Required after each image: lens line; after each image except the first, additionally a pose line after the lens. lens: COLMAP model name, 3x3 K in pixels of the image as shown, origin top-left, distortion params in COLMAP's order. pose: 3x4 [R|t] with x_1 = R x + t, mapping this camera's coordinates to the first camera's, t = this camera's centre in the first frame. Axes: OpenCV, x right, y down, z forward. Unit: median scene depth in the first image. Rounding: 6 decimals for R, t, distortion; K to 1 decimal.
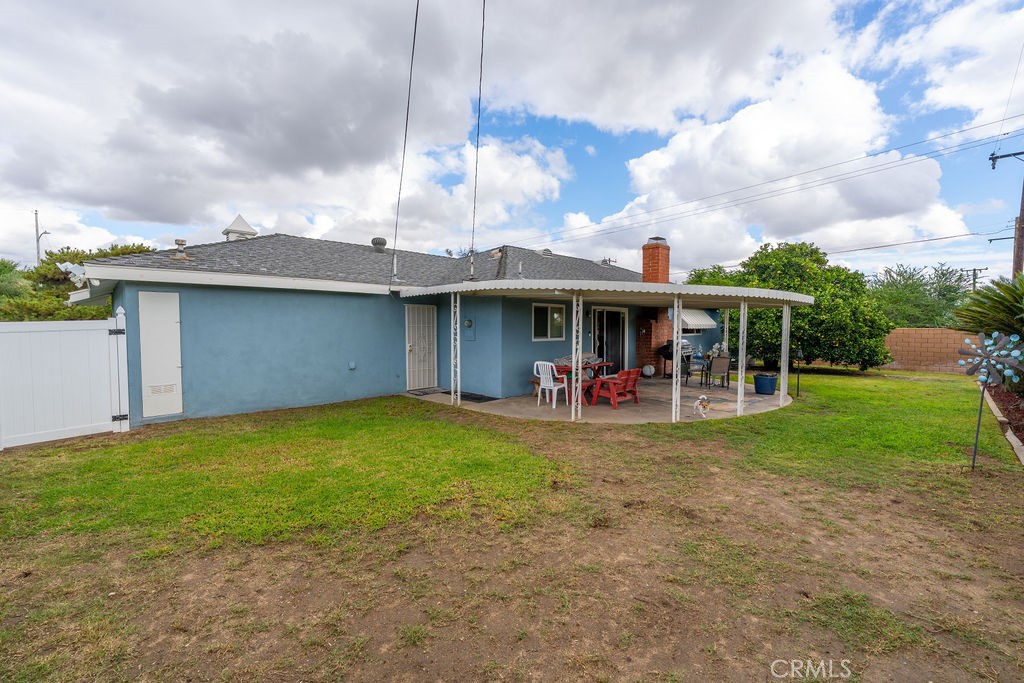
lens RADIAL K [[415.3, 0, 512.0], [0, 415.3, 341.5], [0, 0, 1]] dist [-0.000986, -0.000331]
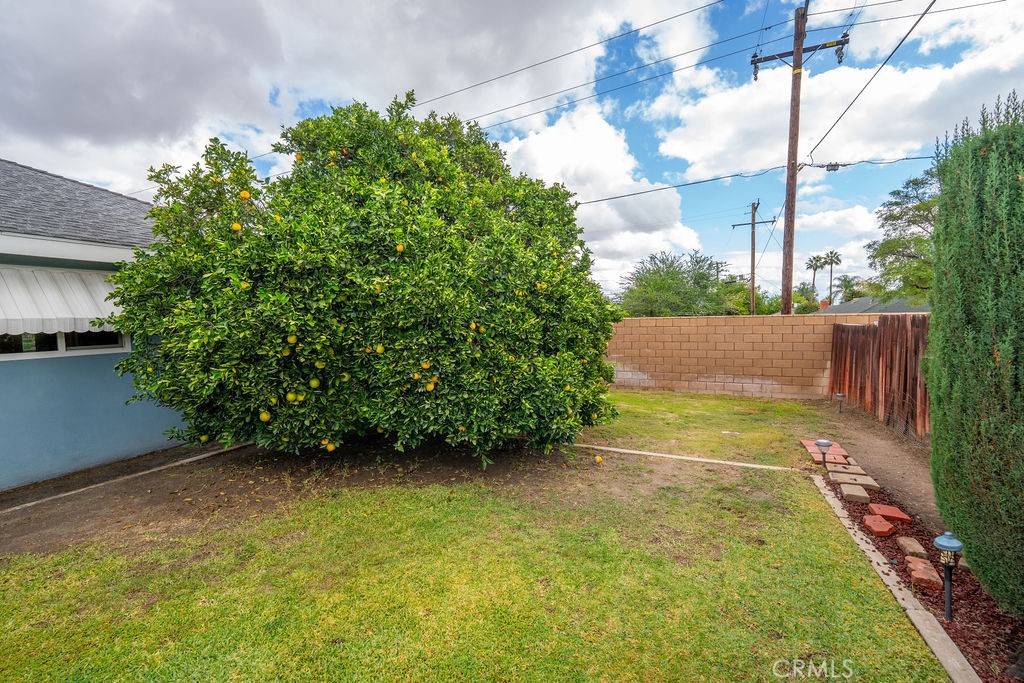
lens RADIAL K [[415.3, 0, 512.0], [0, 415.3, 341.5], [0, 0, 1]] dist [-0.000986, -0.000331]
pose [[0.924681, -0.041893, 0.378431, 0.735039], [0.037435, 0.999116, 0.019132, -0.023425], [-0.378898, -0.003524, 0.925432, 0.738444]]
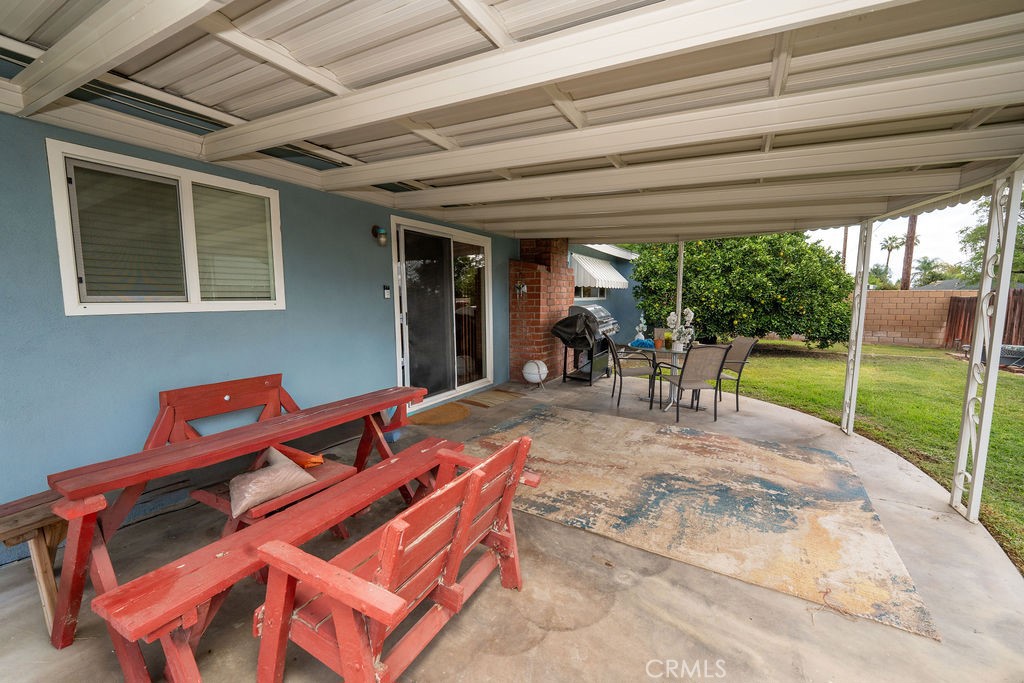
lens RADIAL K [[415.3, 0, 512.0], [0, 415.3, 341.5], [0, 0, 1]] dist [-0.000986, -0.000331]
pose [[0.955666, -0.035403, 0.292317, 0.151608], [0.015030, 0.997317, 0.071649, 0.001014], [-0.294069, -0.064079, 0.953634, 0.508748]]
